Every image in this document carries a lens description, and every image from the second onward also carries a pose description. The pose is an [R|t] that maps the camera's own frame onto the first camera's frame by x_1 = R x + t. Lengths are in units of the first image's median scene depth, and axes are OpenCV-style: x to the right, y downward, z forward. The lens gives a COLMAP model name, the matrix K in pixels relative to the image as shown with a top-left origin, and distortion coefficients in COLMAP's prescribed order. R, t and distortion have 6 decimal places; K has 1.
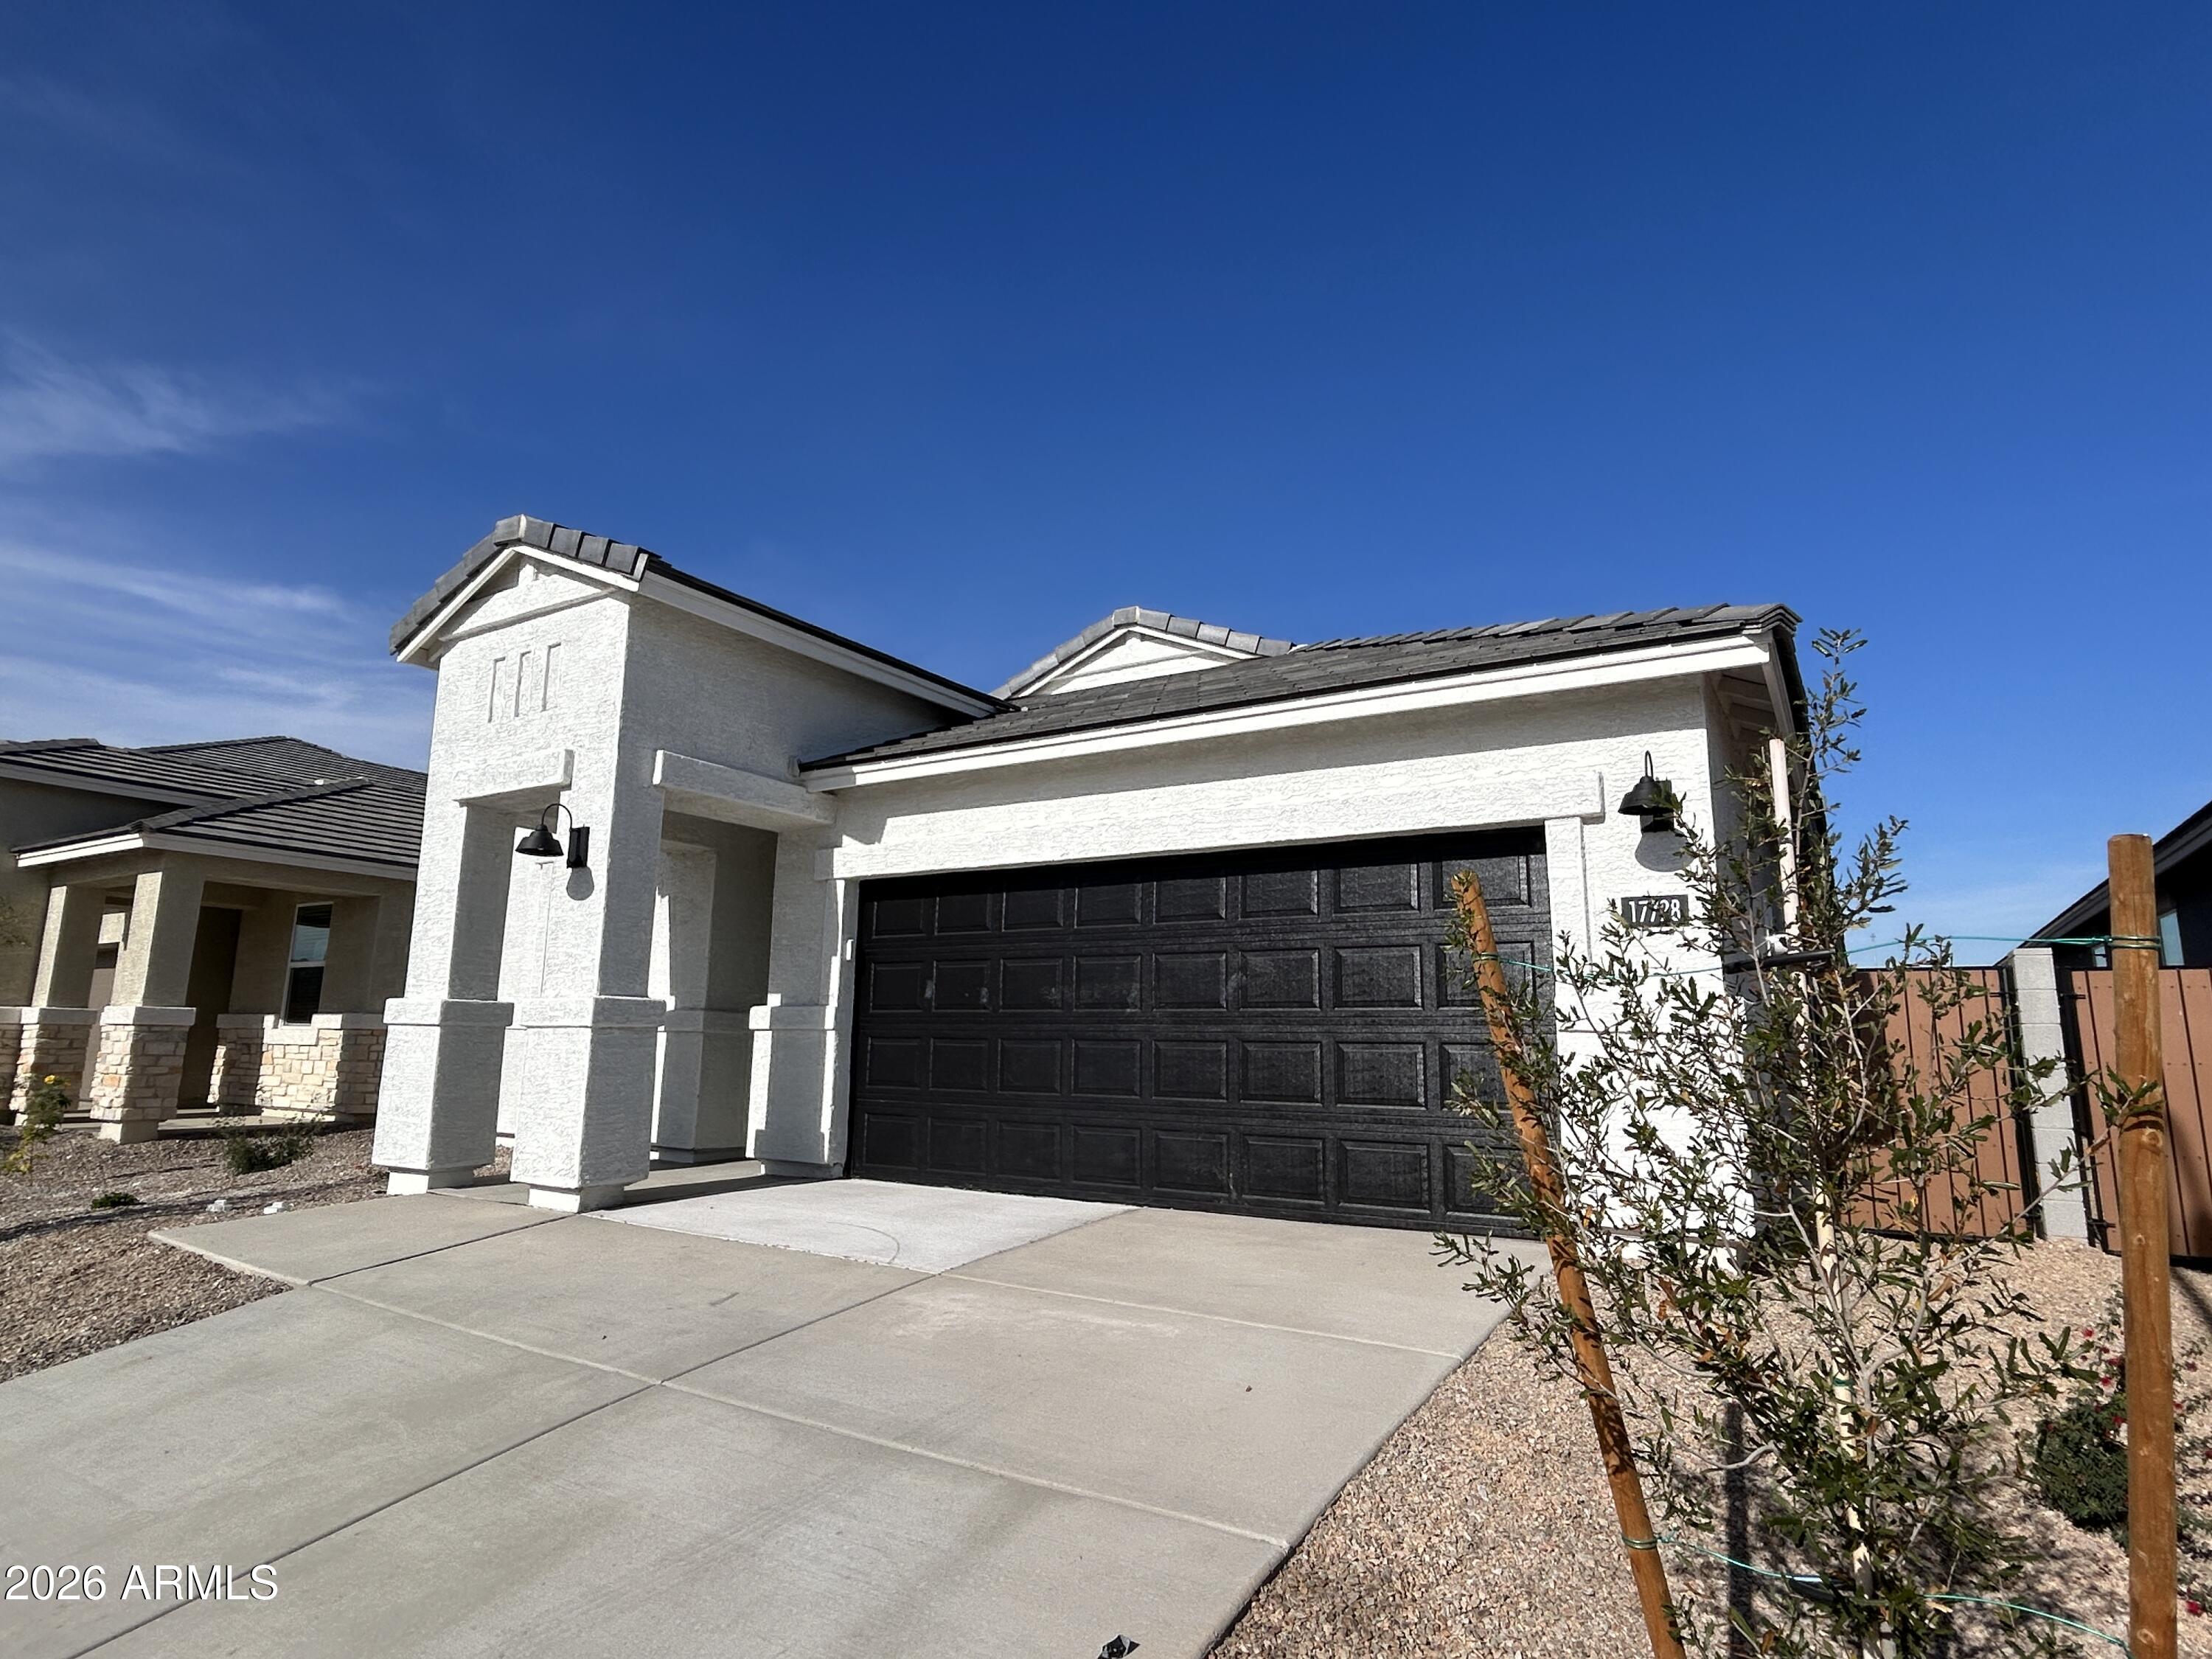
lens RADIAL K [[1209.1, 0, 1106.0], [0, 1209.1, 829.5], [0, 0, 1]] dist [-0.002354, -0.000312]
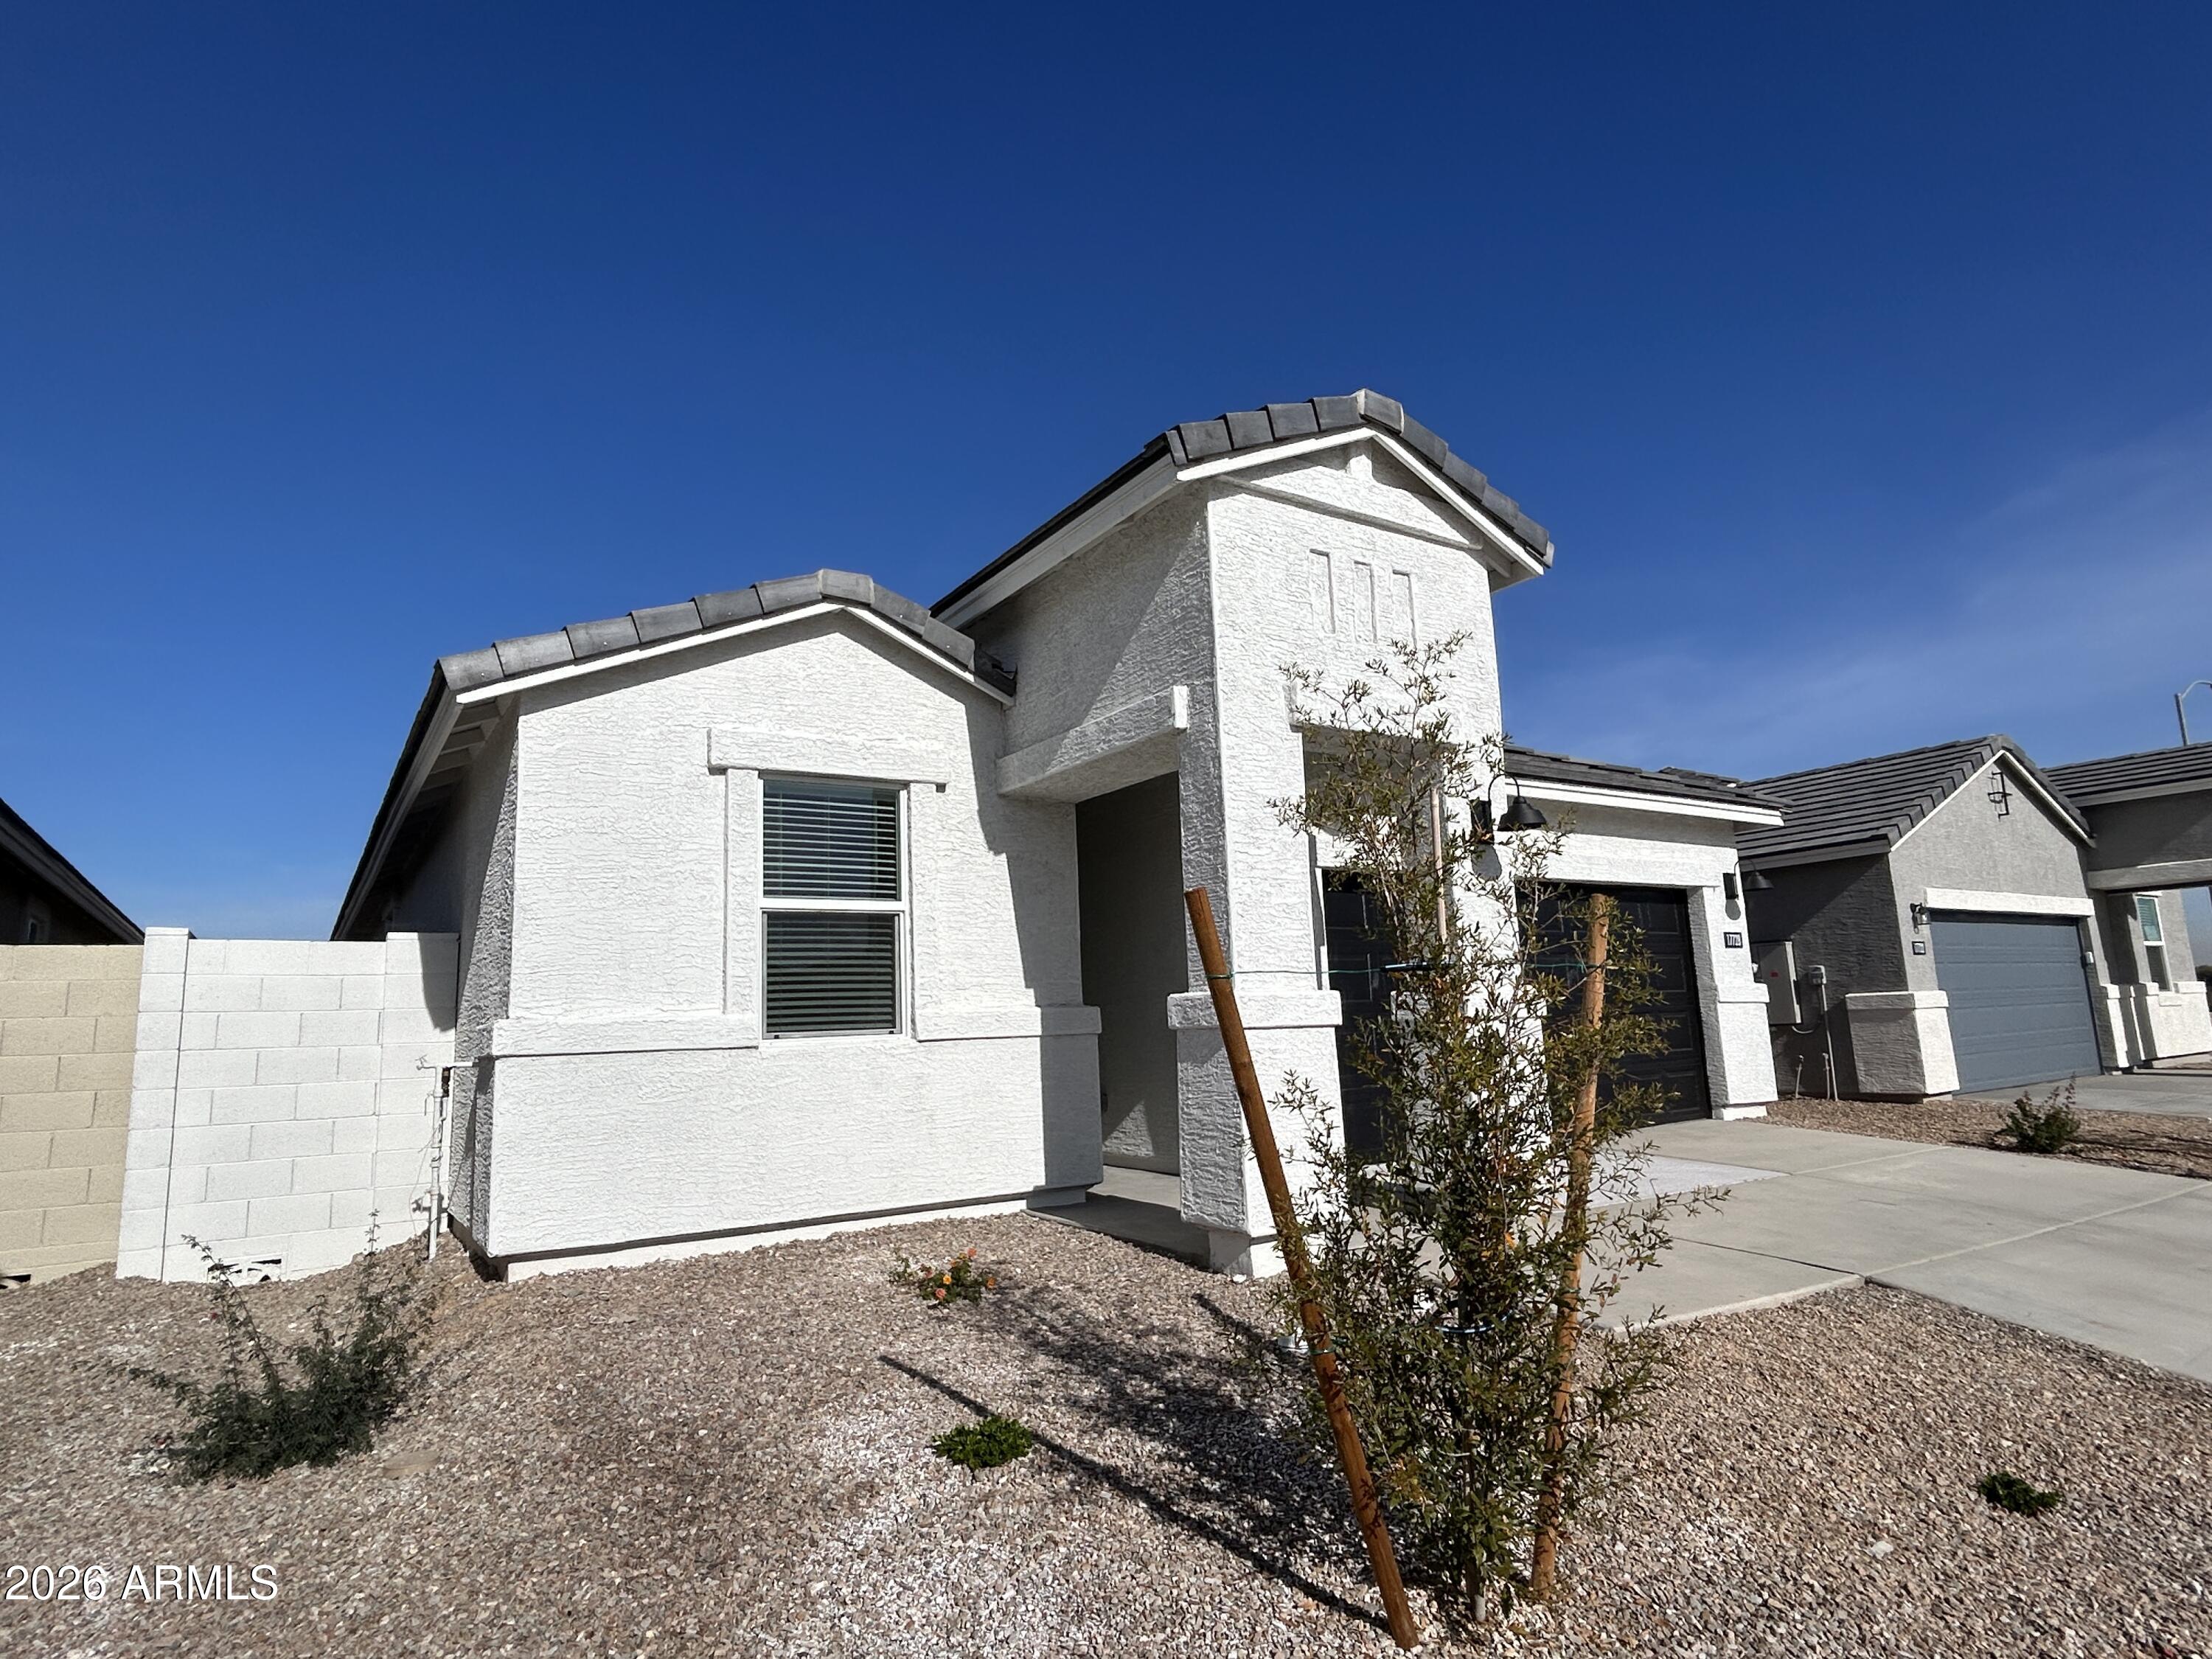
lens RADIAL K [[1209.1, 0, 1106.0], [0, 1209.1, 829.5], [0, 0, 1]] dist [-0.002354, -0.000312]
pose [[0.413014, 0.118912, 0.902928, -1.311479], [-0.107657, 0.990863, -0.081249, 0.119411], [-0.904339, -0.063649, 0.422042, 0.837993]]
